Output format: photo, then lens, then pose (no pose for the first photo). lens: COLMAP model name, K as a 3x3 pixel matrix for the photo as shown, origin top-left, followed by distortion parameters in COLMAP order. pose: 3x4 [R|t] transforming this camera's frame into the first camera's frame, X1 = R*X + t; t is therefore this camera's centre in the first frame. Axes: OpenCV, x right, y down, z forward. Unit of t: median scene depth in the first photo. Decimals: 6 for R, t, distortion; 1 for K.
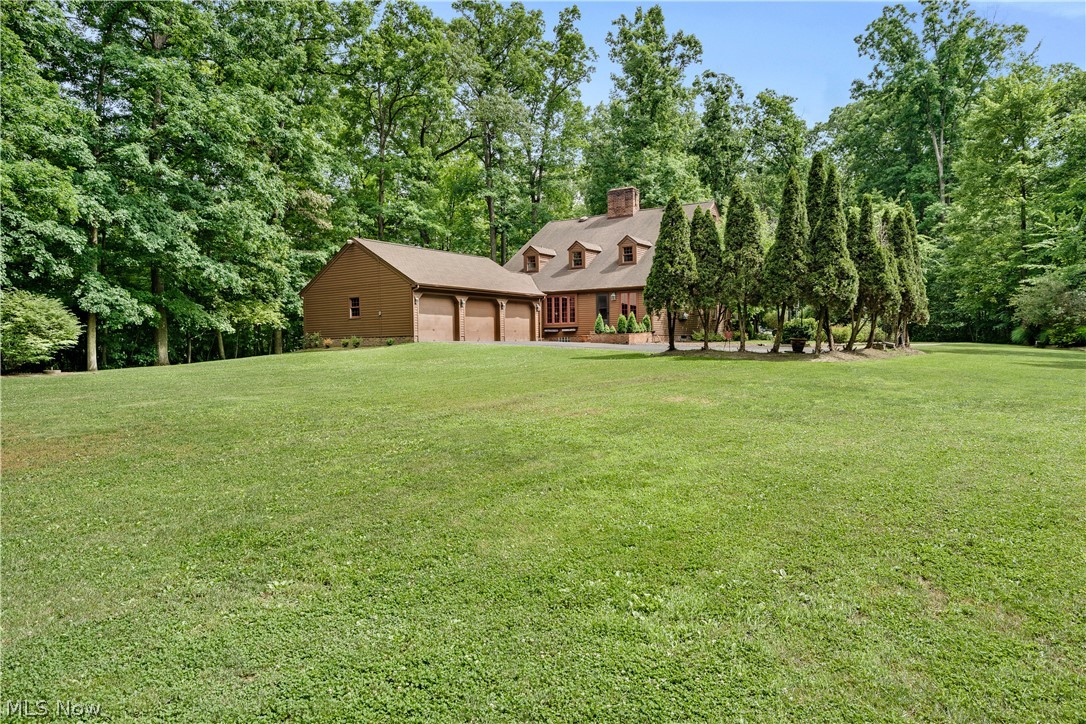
lens RADIAL K [[680.3, 0, 543.0], [0, 680.3, 362.0], [0, 0, 1]] dist [0.001731, -0.000129]
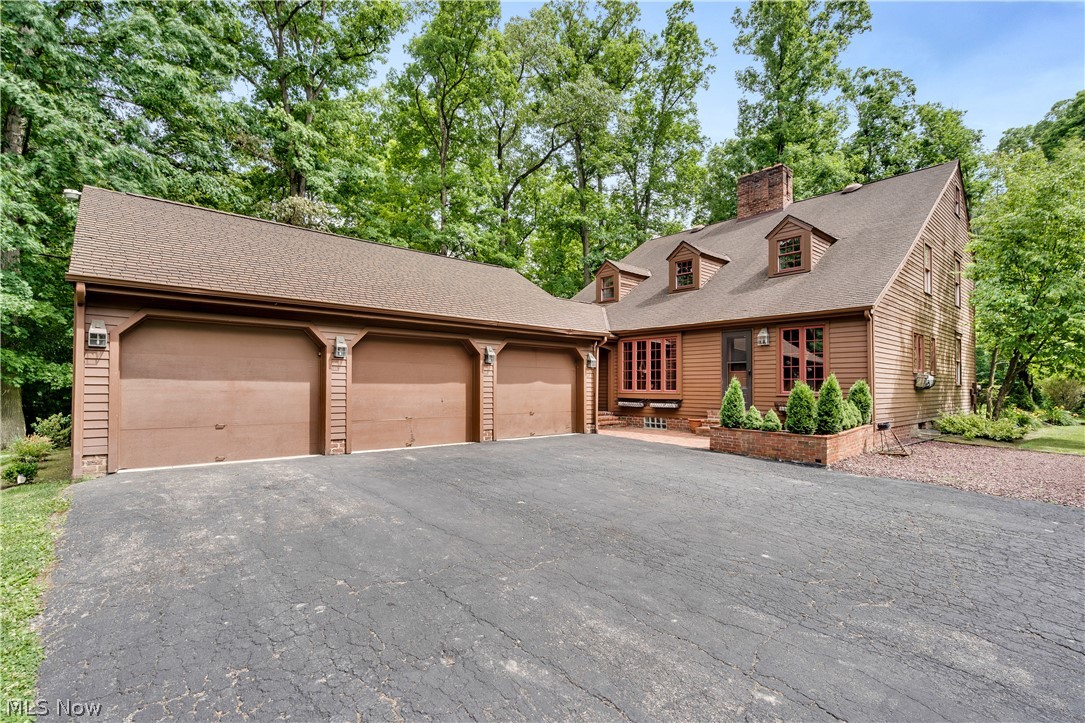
lens RADIAL K [[489.0, 0, 542.5], [0, 489.0, 361.5], [0, 0, 1]] dist [0.000673, 0.000206]
pose [[0.966000, 0.003751, -0.258516, 0.044146], [-0.023890, 0.996912, -0.074806, -0.049582], [0.257437, 0.078438, 0.963106, 0.620093]]
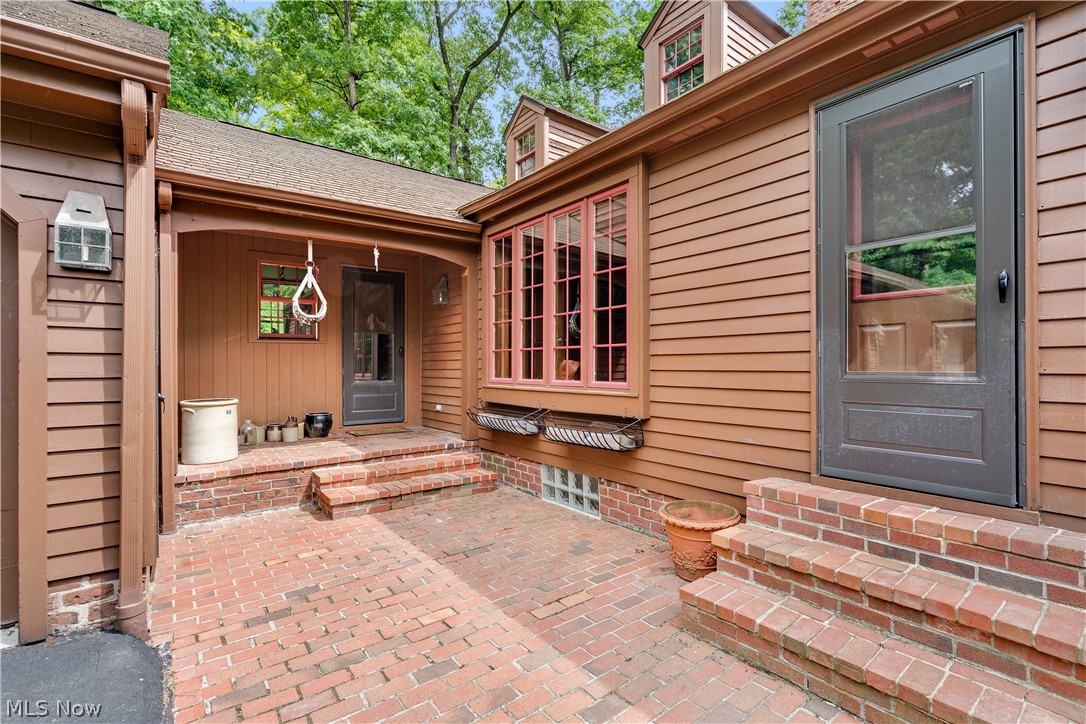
lens RADIAL K [[489.4, 0, 543.0], [0, 489.4, 362.0], [0, 0, 1]] dist [0.000673, 0.000206]
pose [[0.940727, 0.009479, -0.339032, 0.063078], [-0.021673, 0.999246, -0.032199, -0.058255], [0.338471, 0.037638, 0.940224, 0.892293]]
